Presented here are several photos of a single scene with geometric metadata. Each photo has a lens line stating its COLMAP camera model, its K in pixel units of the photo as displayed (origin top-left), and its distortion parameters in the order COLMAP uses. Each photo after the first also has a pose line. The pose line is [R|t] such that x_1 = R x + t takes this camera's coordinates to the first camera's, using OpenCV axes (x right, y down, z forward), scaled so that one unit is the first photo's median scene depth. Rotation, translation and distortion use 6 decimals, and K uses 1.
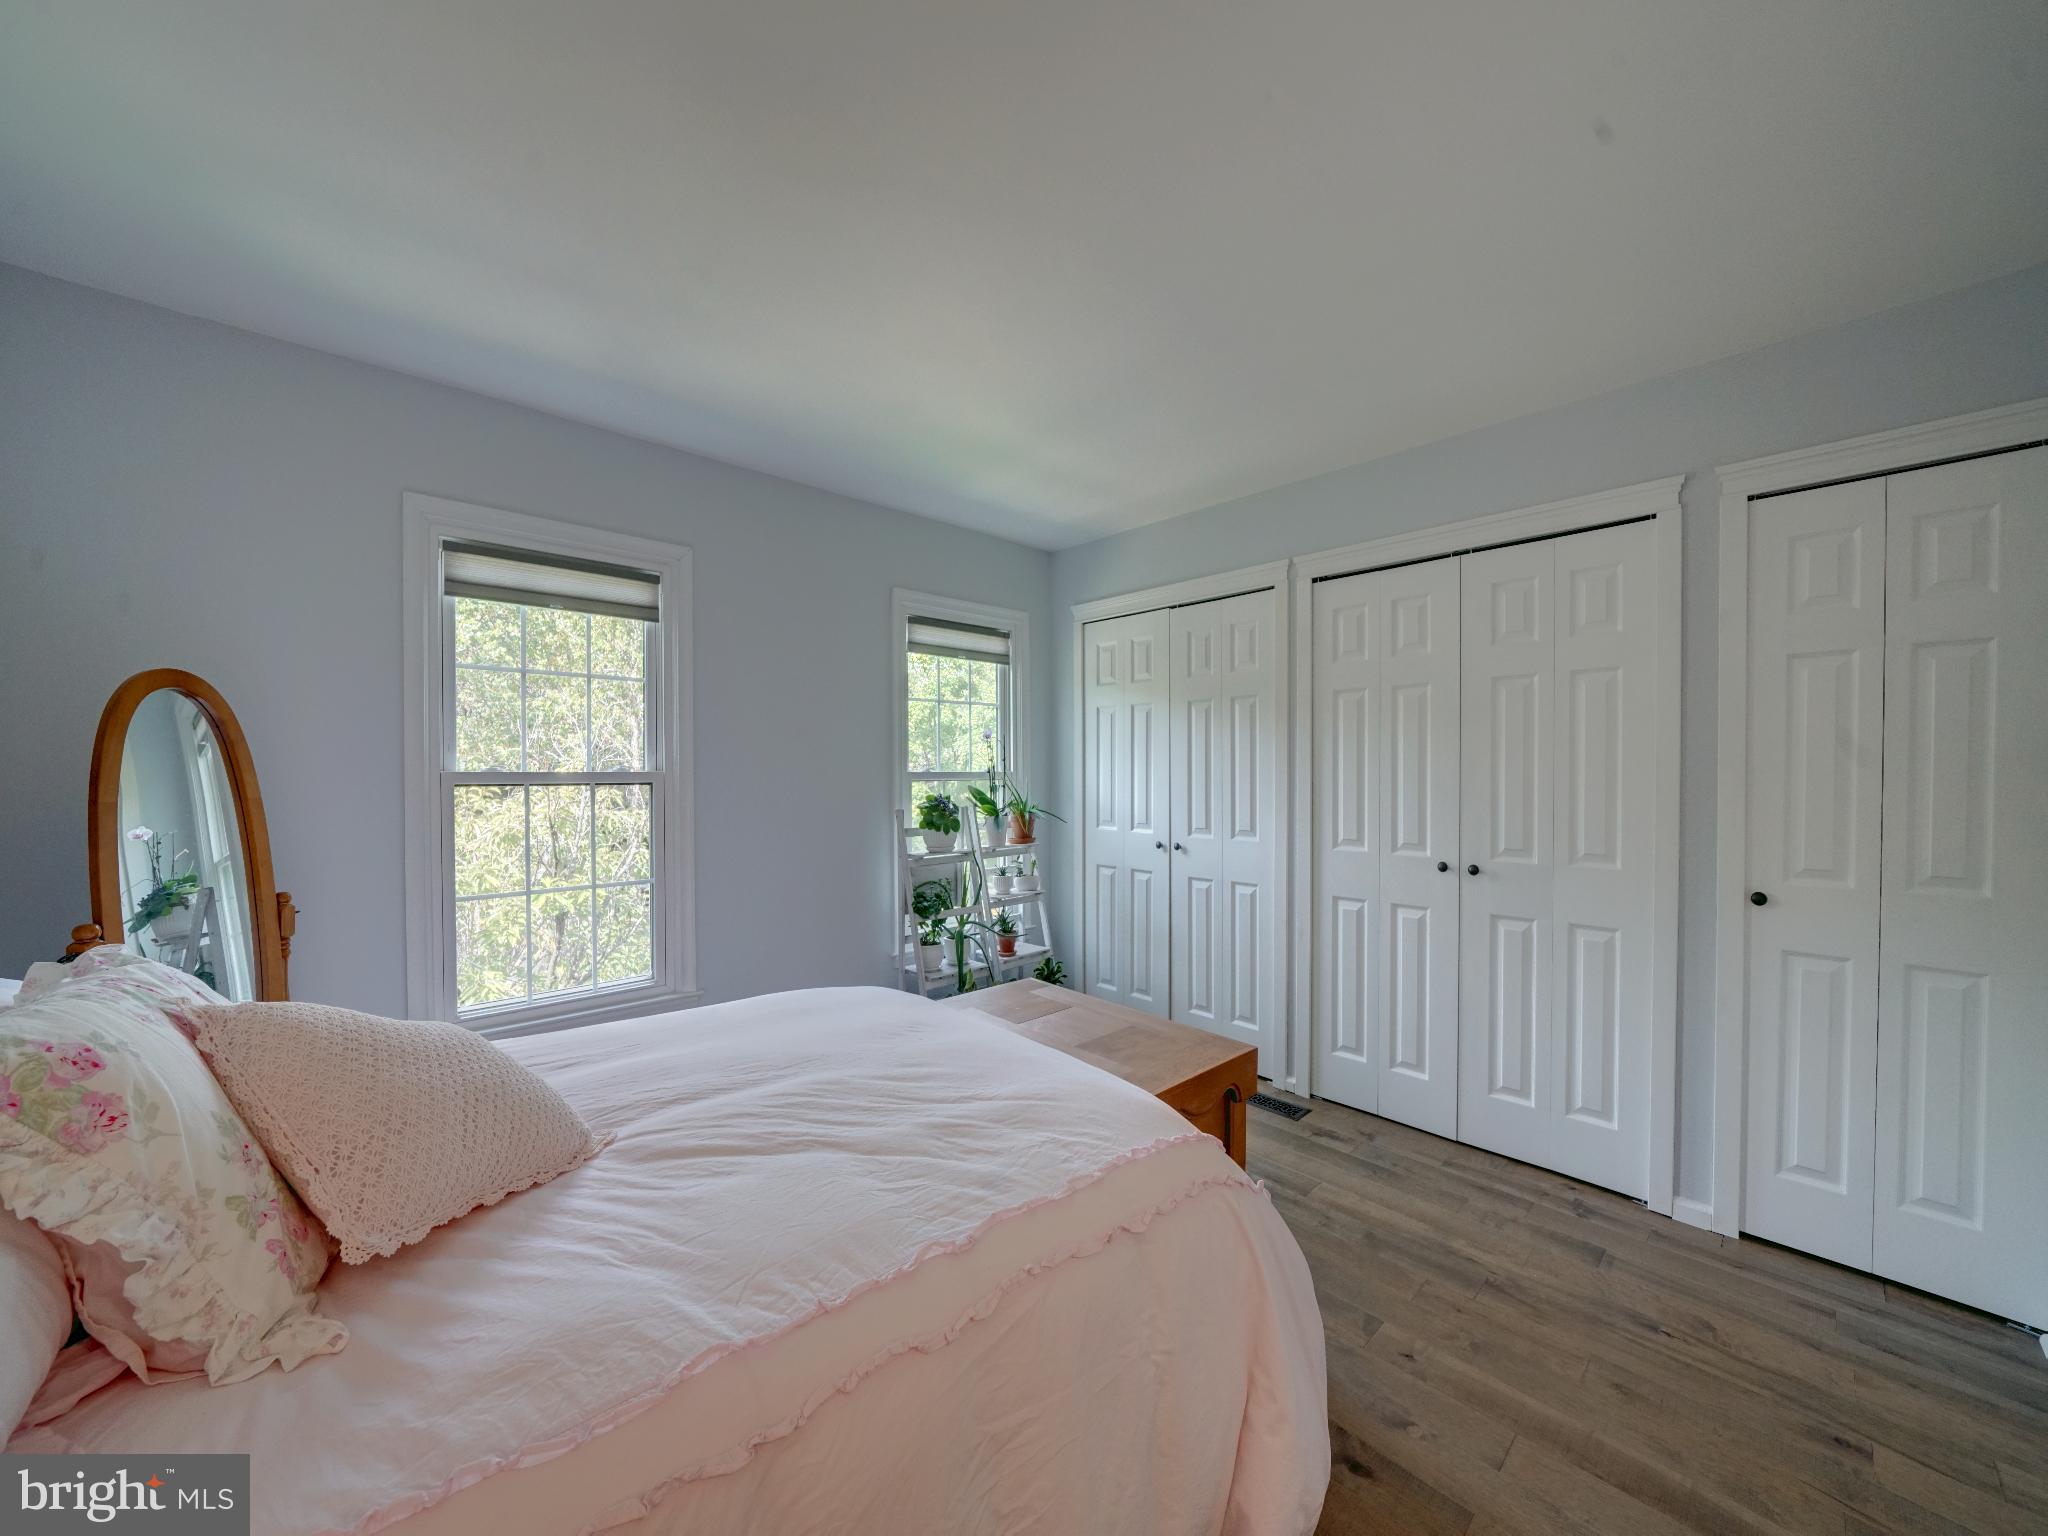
lens RADIAL K [[772.9, 0, 1030.4], [0, 772.9, 773.9], [0, 0, 1]] dist [-0.000588, 0.000182]
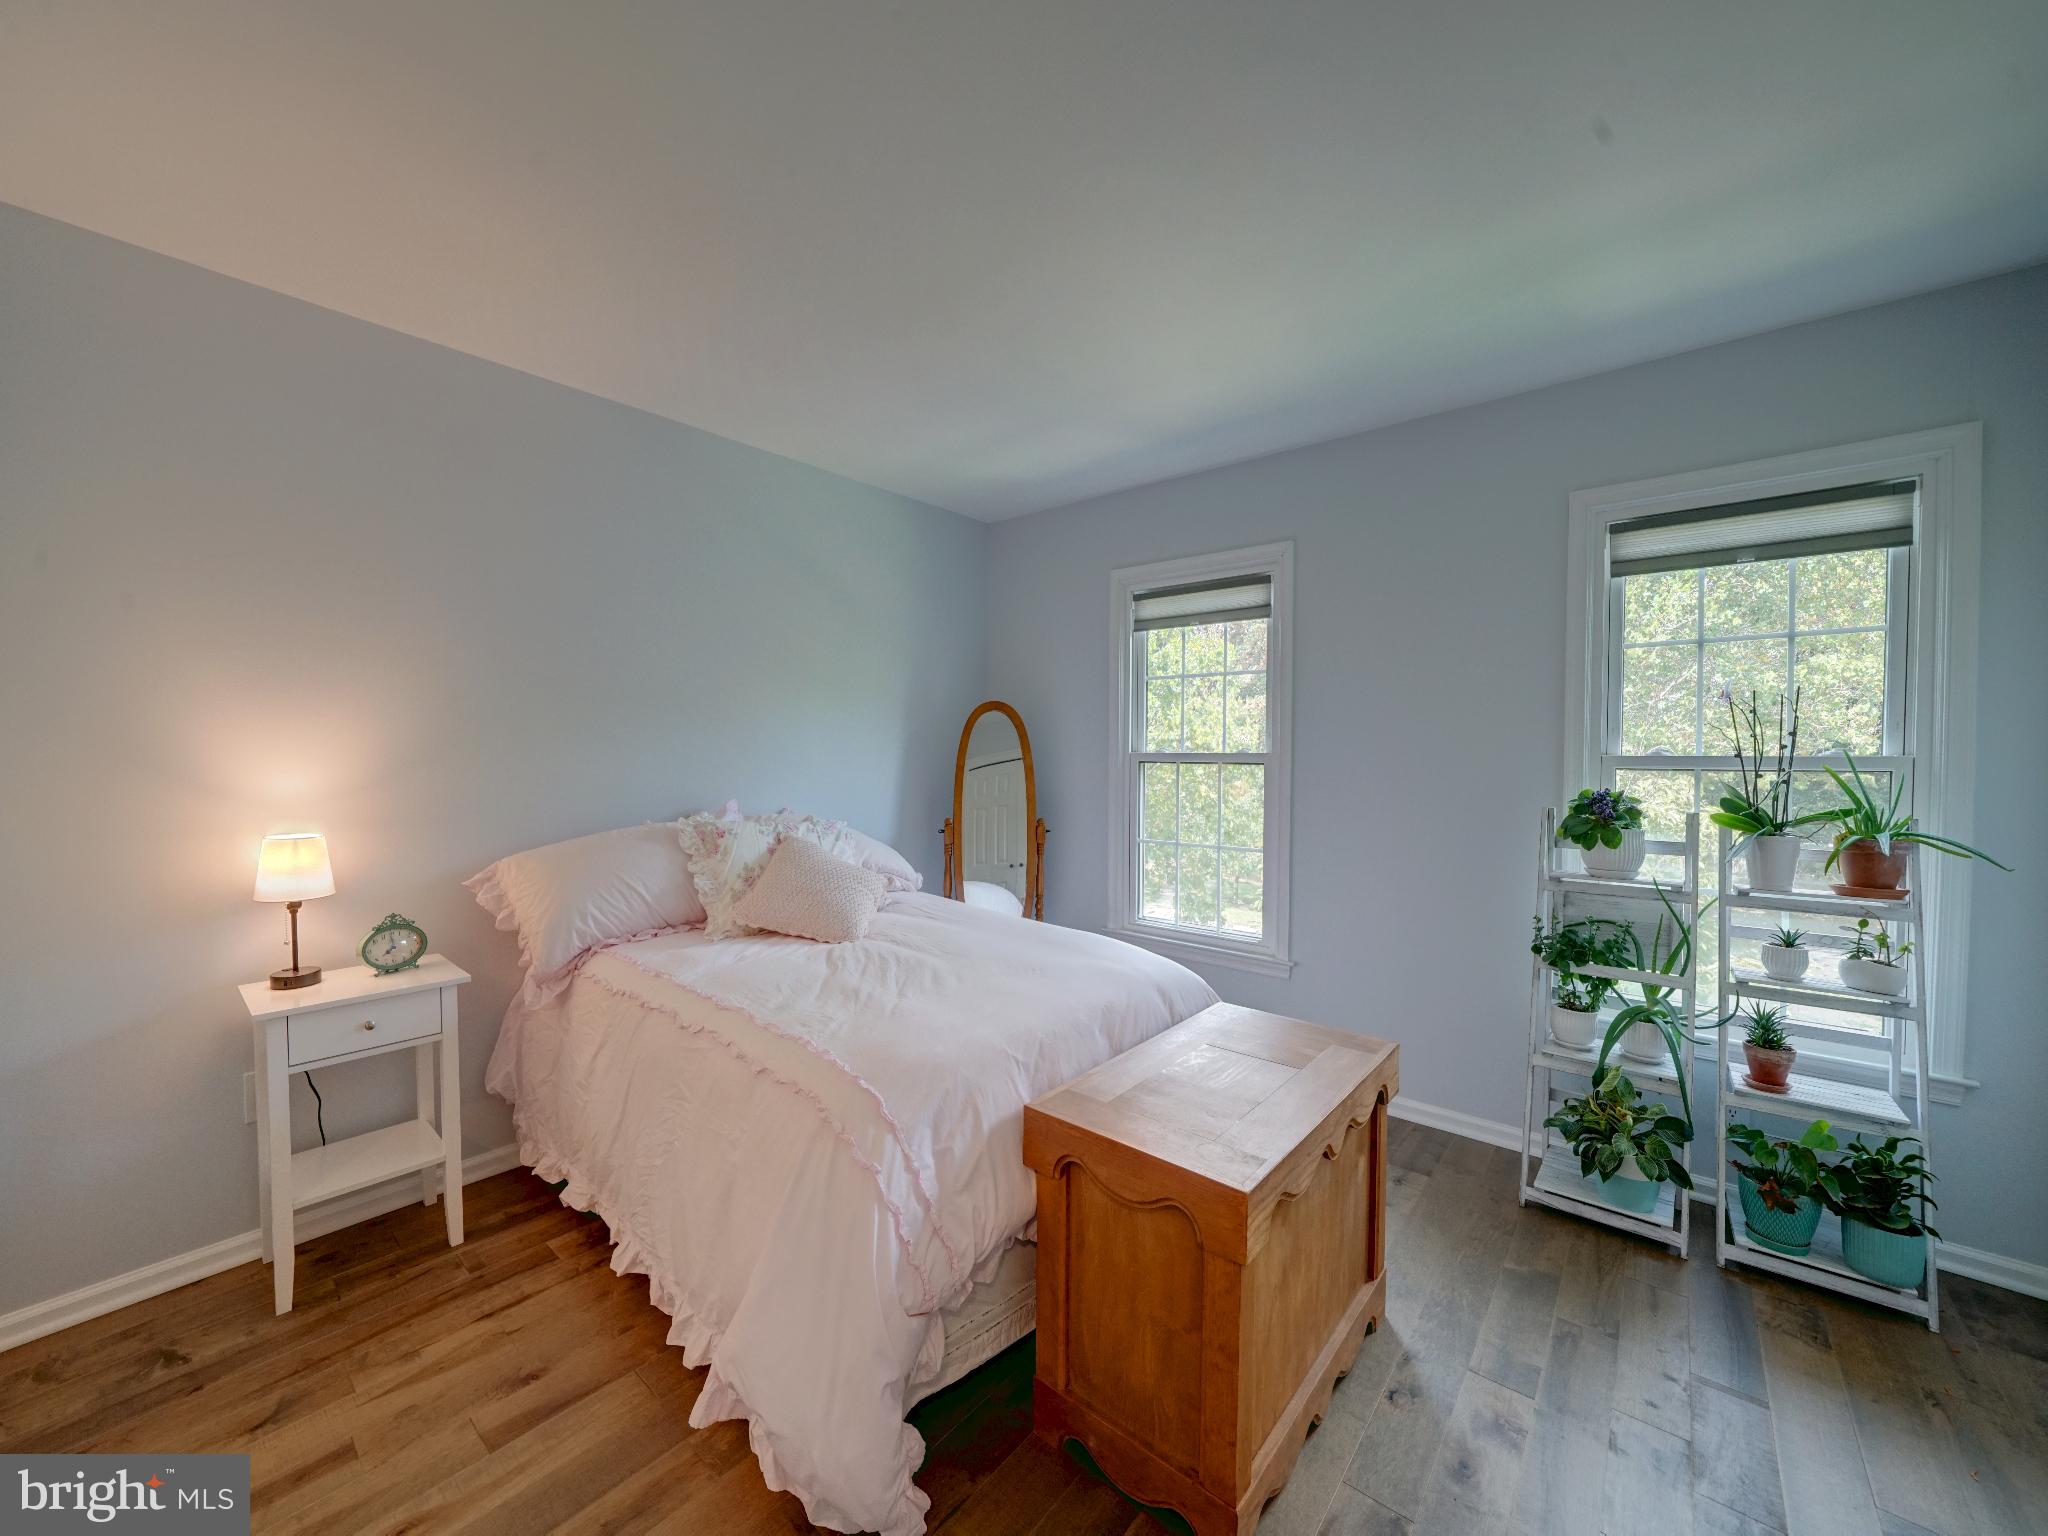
lens RADIAL K [[845.8, 0, 1024.0], [0, 845.8, 768.0], [0, 0, 1]] dist [-0.019633, -0.000037]
pose [[0.065274, 0.013298, -0.997779, 0.566439], [-0.014087, 0.999824, 0.012404, 0.007275], [0.997768, 0.013246, 0.065450, 0.466367]]
